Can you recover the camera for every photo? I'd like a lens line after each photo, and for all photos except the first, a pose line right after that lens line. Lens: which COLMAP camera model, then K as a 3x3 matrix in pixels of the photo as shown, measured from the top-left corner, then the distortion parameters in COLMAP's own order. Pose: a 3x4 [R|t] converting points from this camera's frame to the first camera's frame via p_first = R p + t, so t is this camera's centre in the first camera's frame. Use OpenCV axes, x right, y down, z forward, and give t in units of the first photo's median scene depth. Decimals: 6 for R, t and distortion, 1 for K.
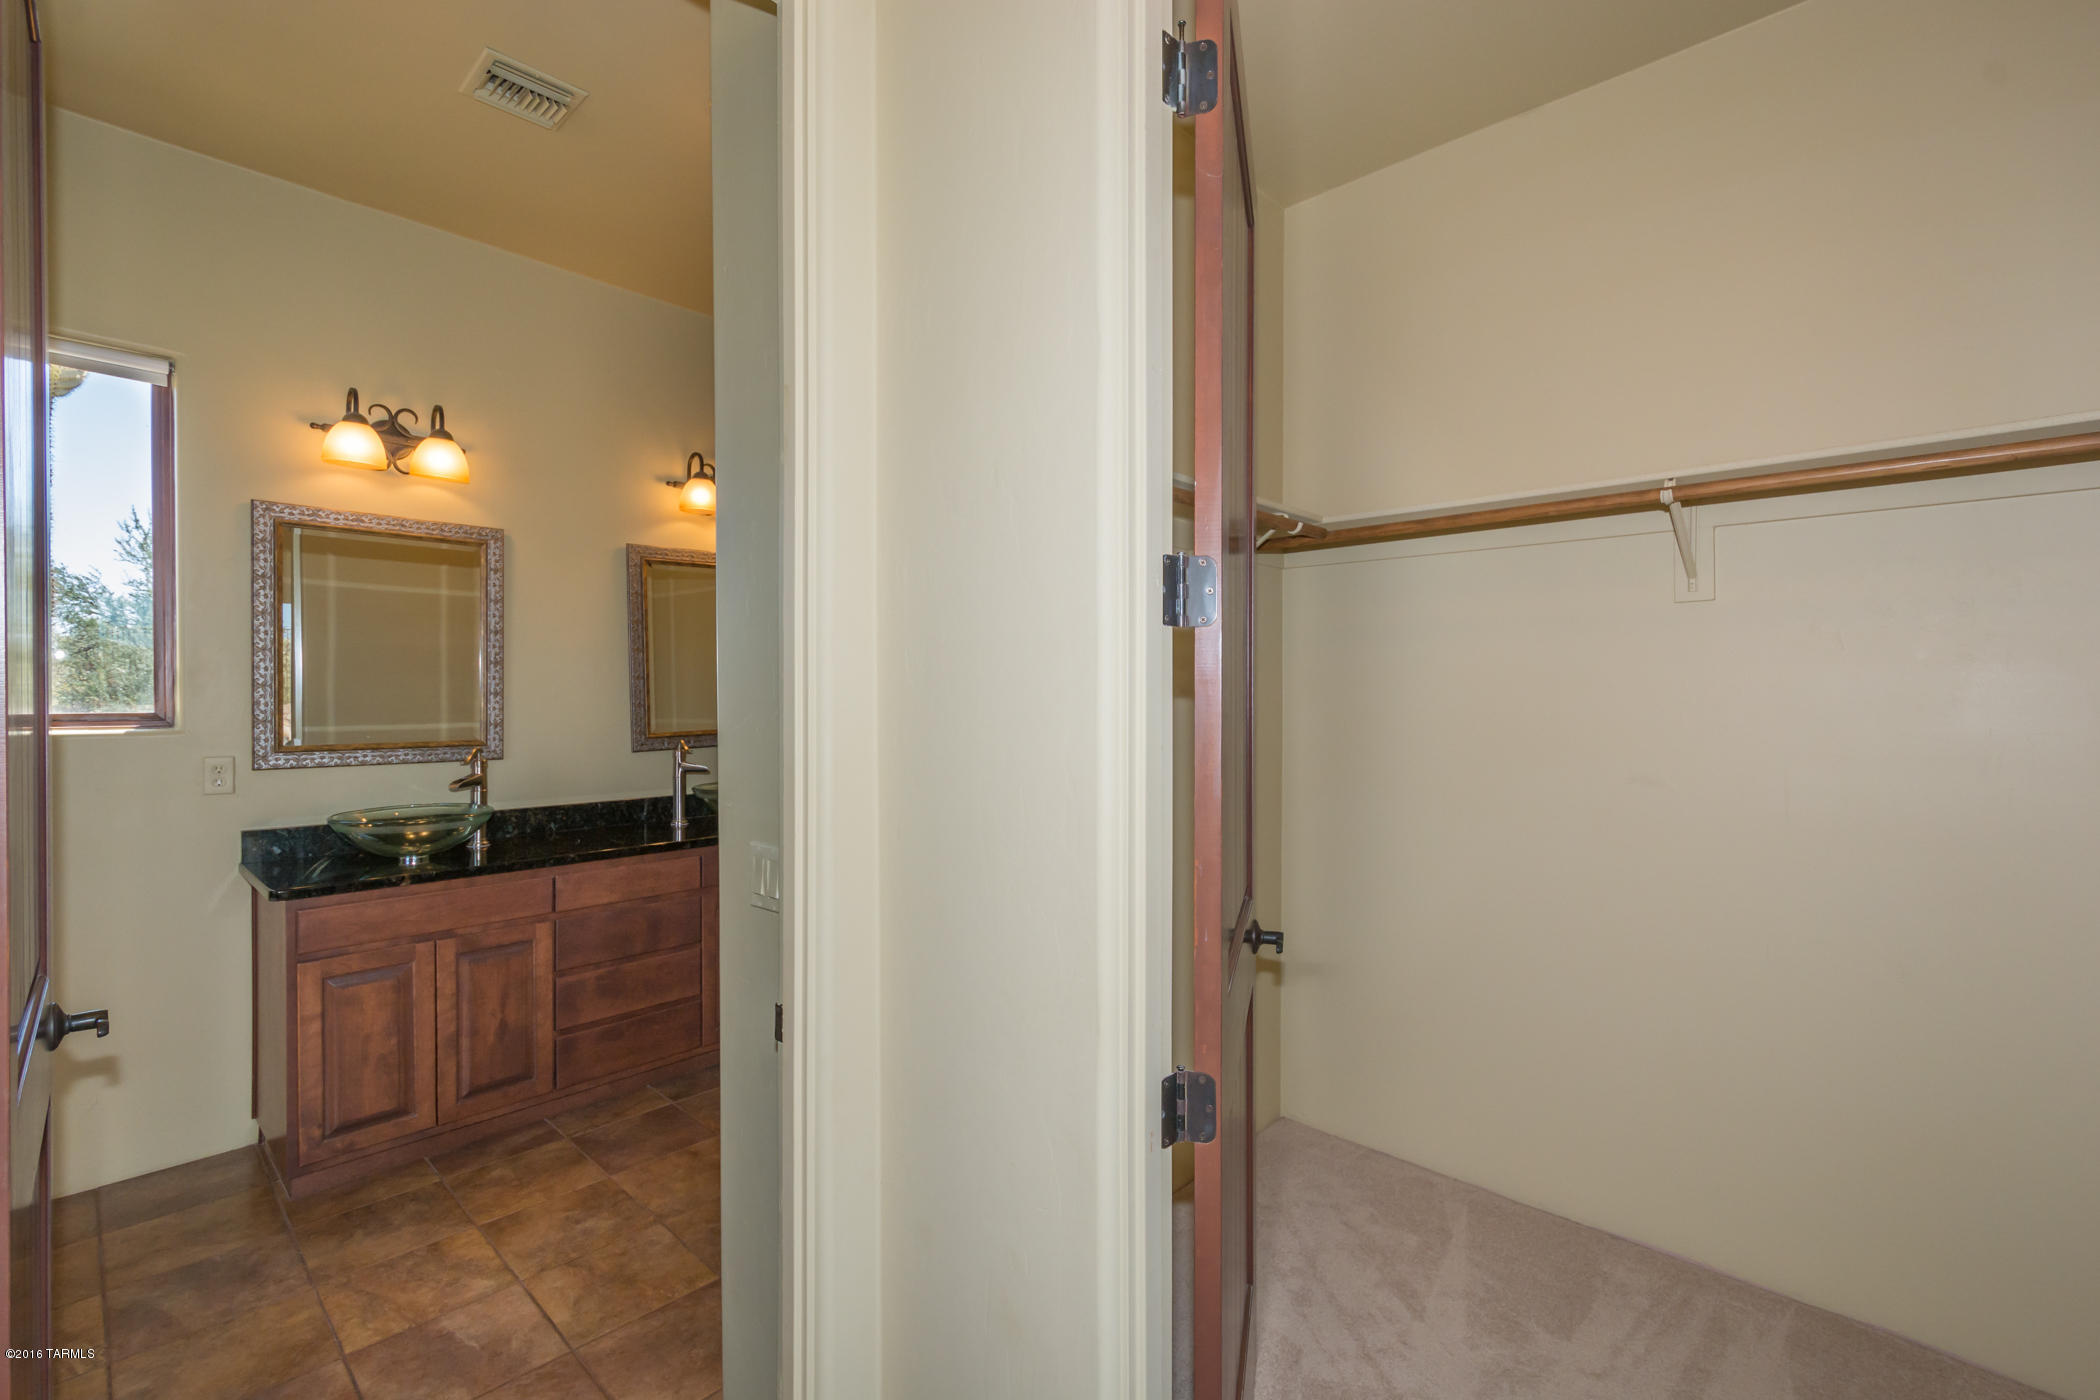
lens RADIAL K [[924.2, 0, 1050.0], [0, 924.2, 700.0], [0, 0, 1]] dist [-0.000122, 0.006322]
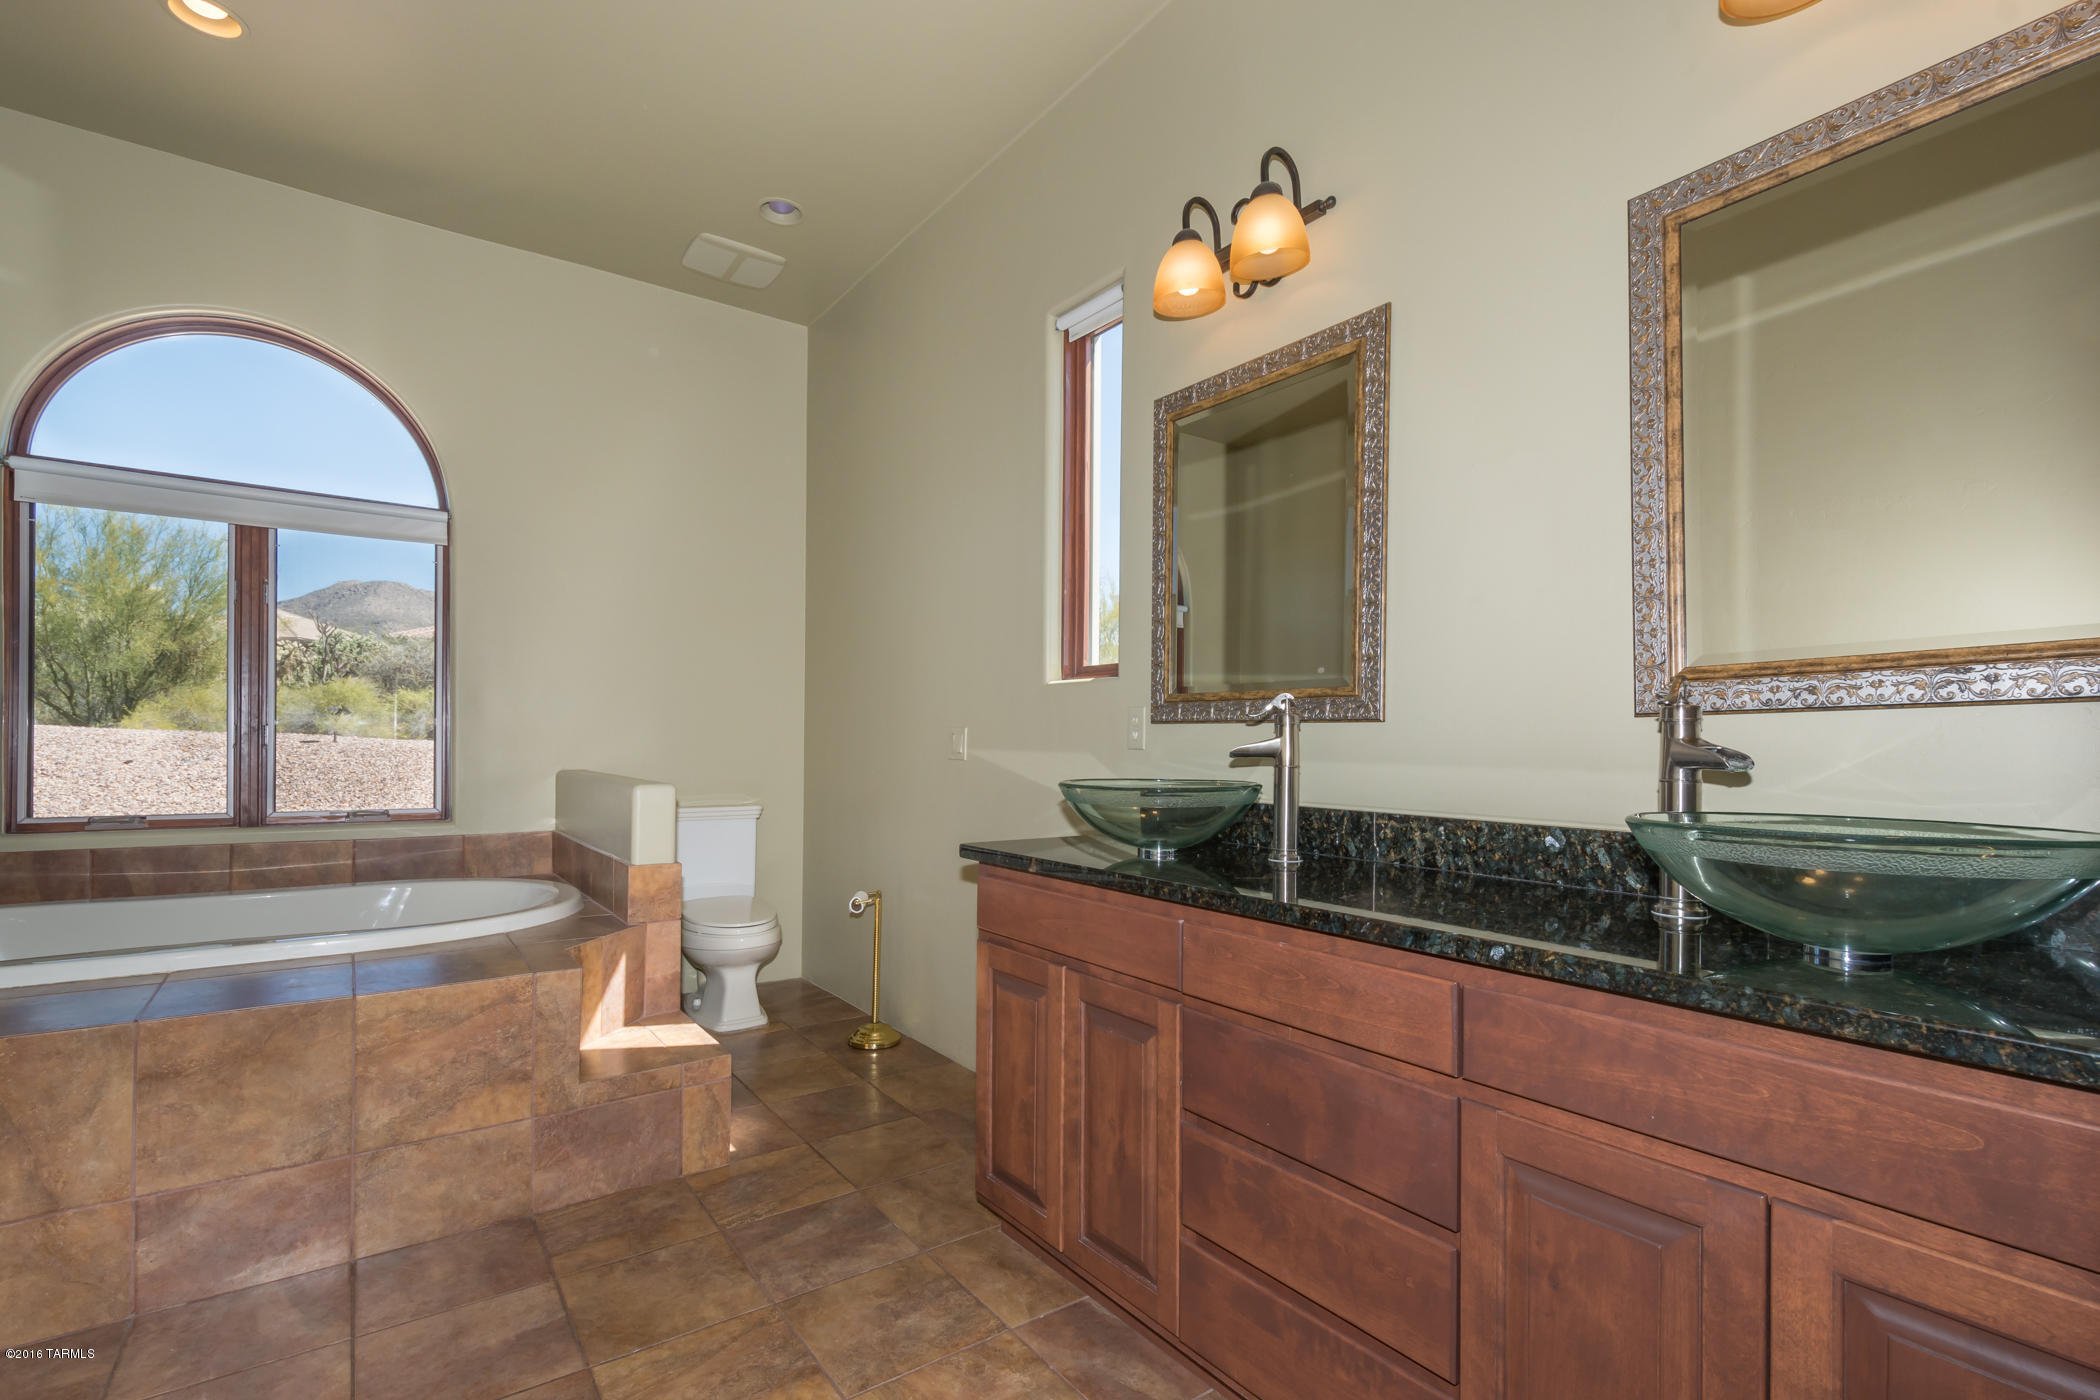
lens RADIAL K [[928.1, 0, 1056.8], [0, 928.1, 753.1], [0, 0, 1]] dist [0.002002, -0.000322]
pose [[-0.176344, -0.003285, -0.984323, -0.013906], [-0.025385, 0.999677, 0.001212, 0.097741], [0.984001, 0.025201, -0.176371, 1.007631]]
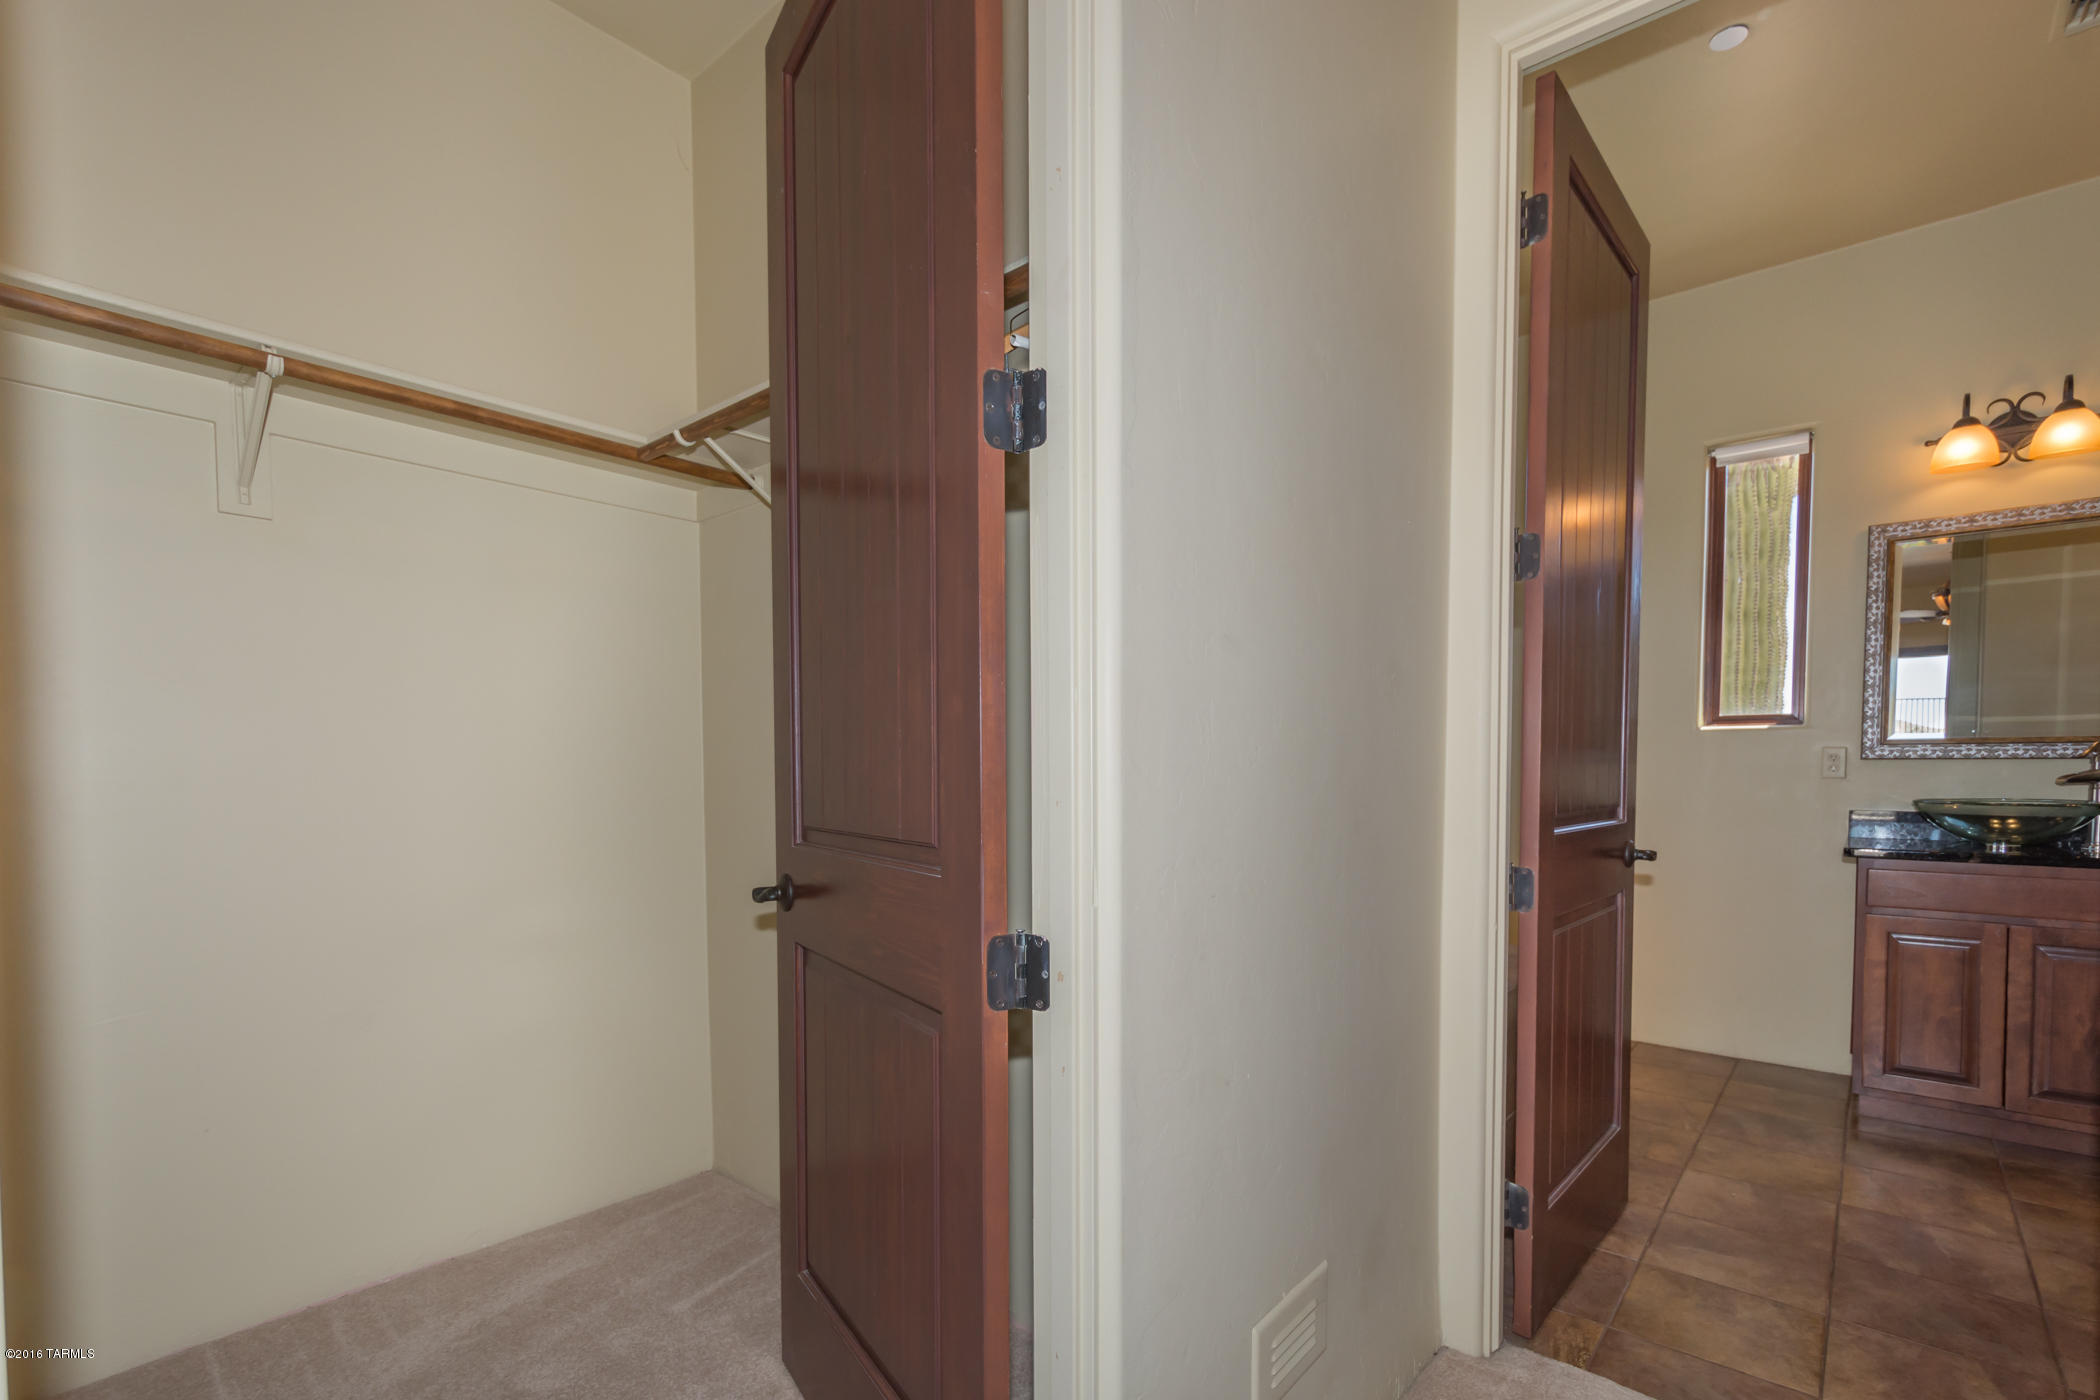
lens RADIAL K [[928.1, 0, 1056.8], [0, 928.1, 753.1], [0, 0, 1]] dist [0.002002, -0.000322]
pose [[0.033477, -0.010840, -0.999381, 0.265838], [-0.016333, 0.999802, -0.011392, 0.099428], [0.999306, 0.016705, 0.033293, -0.037203]]
